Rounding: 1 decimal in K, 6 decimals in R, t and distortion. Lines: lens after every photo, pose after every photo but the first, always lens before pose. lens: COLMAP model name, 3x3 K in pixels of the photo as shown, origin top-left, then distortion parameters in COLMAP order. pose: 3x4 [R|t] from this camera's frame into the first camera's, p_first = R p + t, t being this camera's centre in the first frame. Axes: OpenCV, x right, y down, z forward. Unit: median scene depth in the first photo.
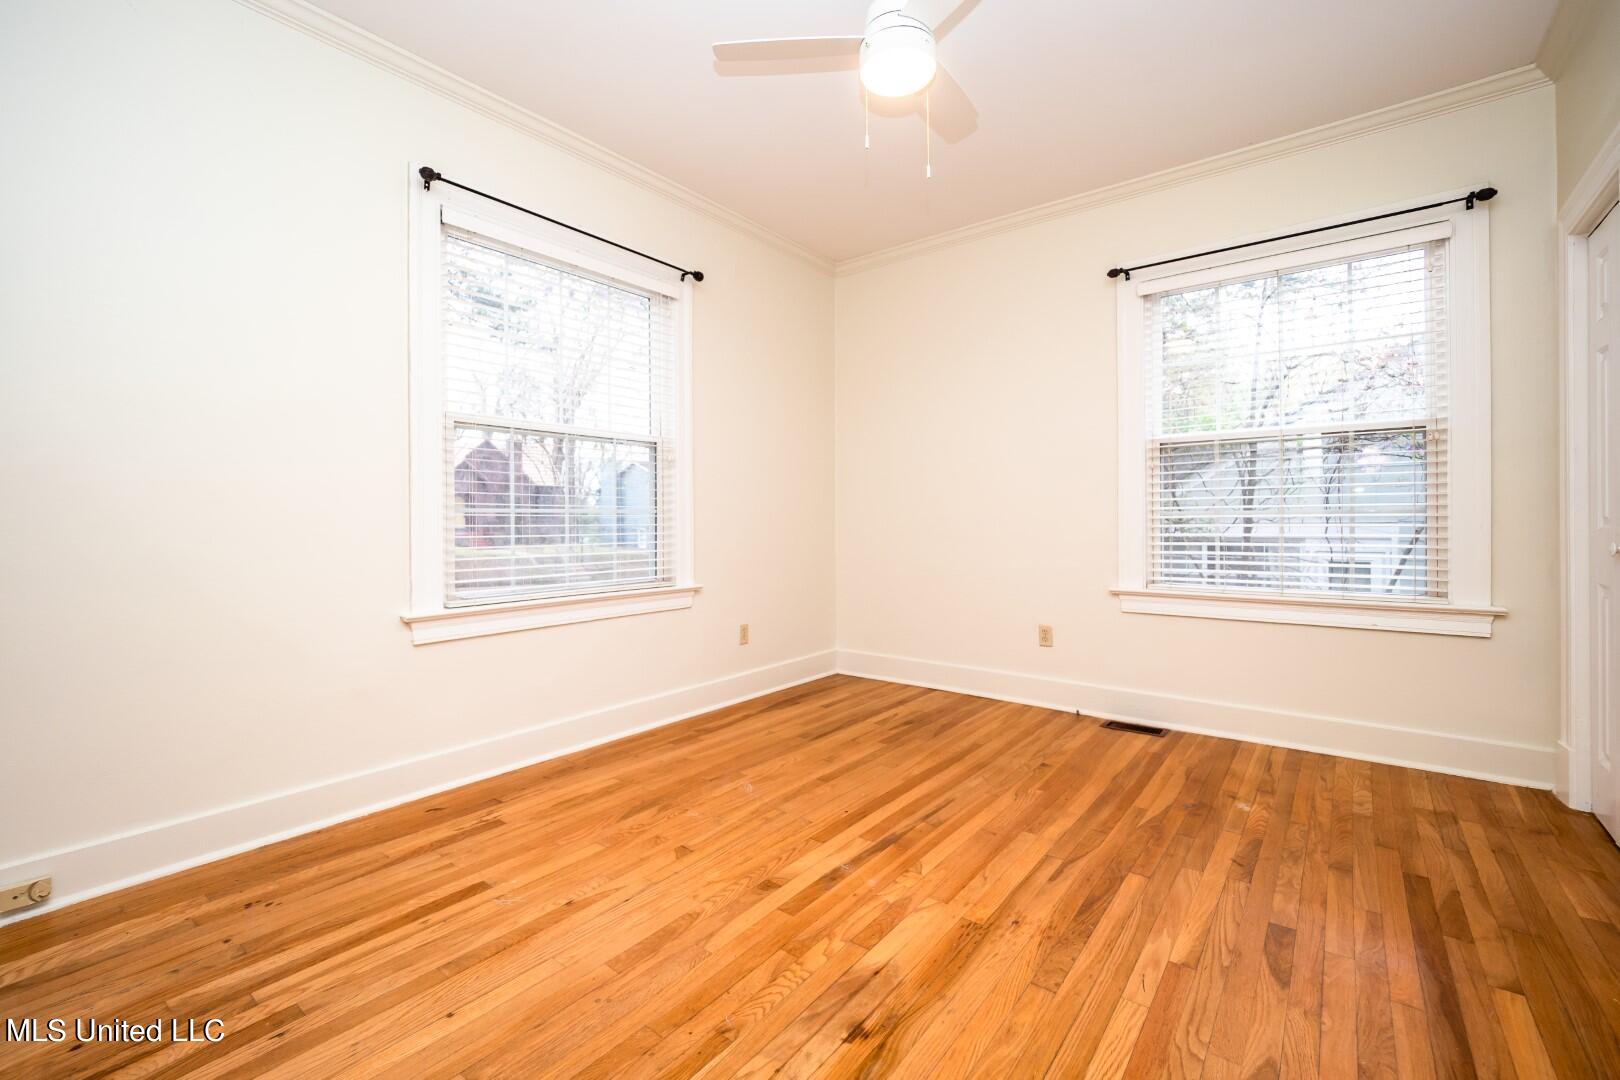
lens RADIAL K [[681.1, 0, 806.7], [0, 681.1, 514.1], [0, 0, 1]] dist [0.001822, -0.008056]
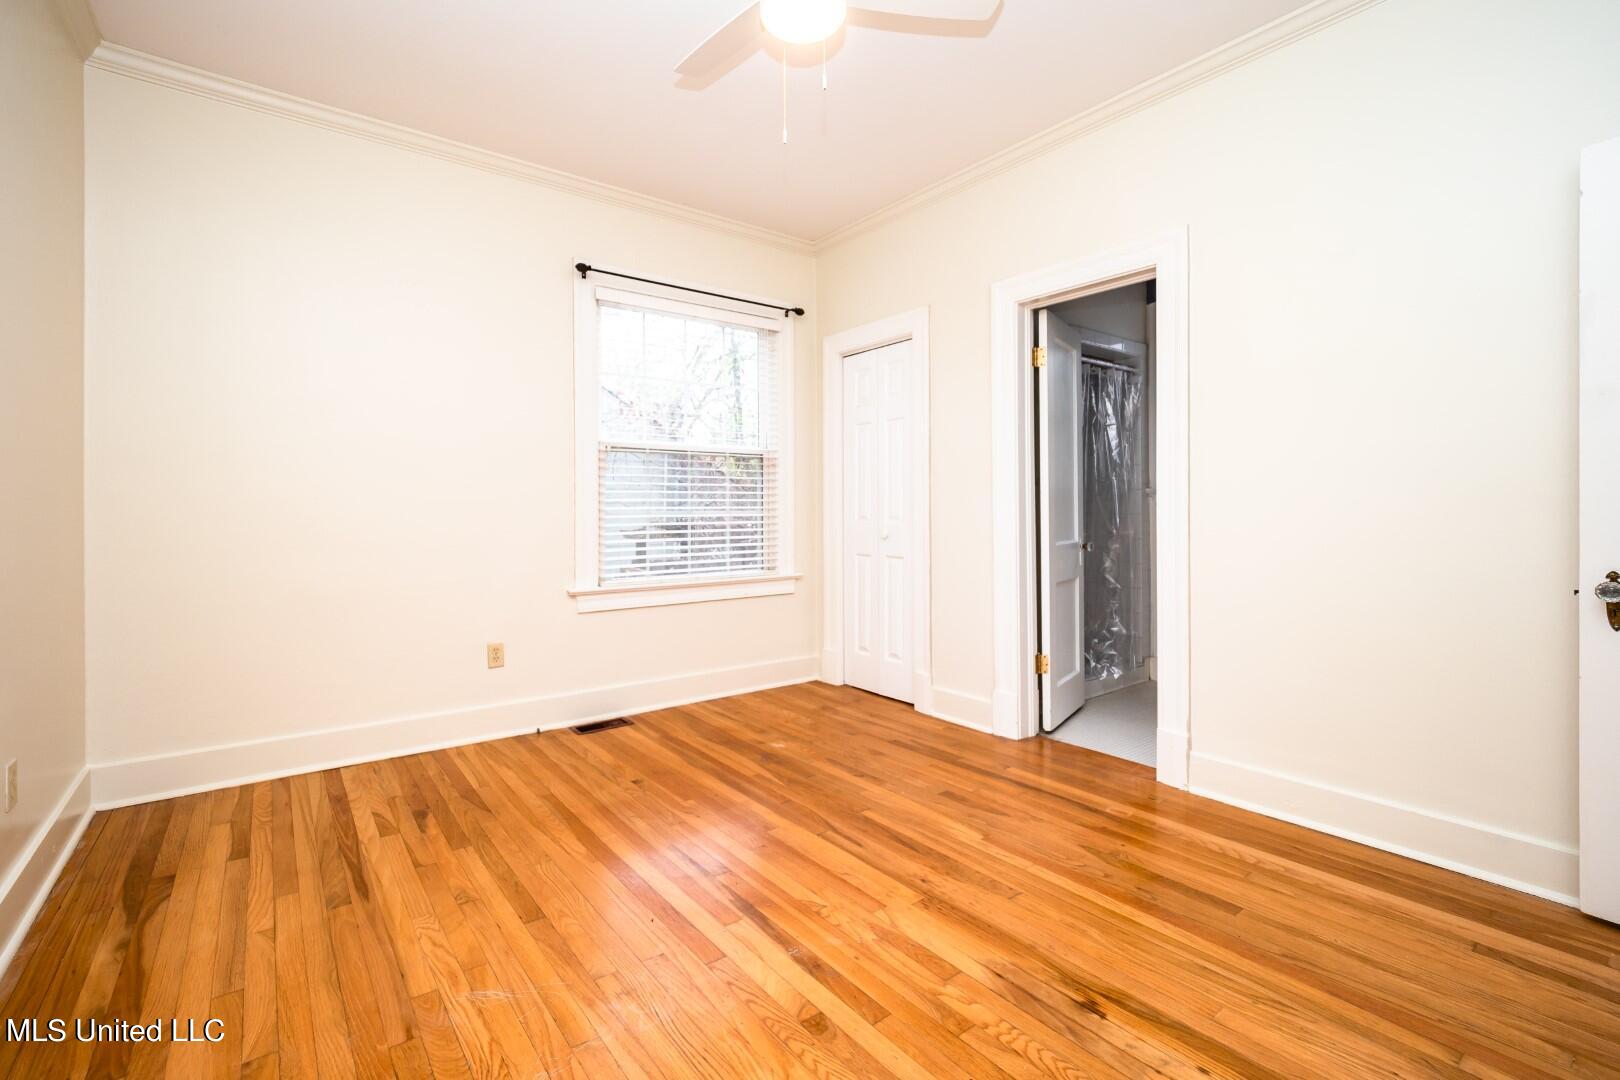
lens RADIAL K [[681.1, 0, 806.7], [0, 681.1, 514.1], [0, 0, 1]] dist [0.001822, -0.008056]
pose [[0.285018, -0.002158, 0.958520, -0.563578], [-0.002823, 0.999991, 0.003090, -0.004463], [-0.958518, -0.003587, 0.285010, 0.595045]]
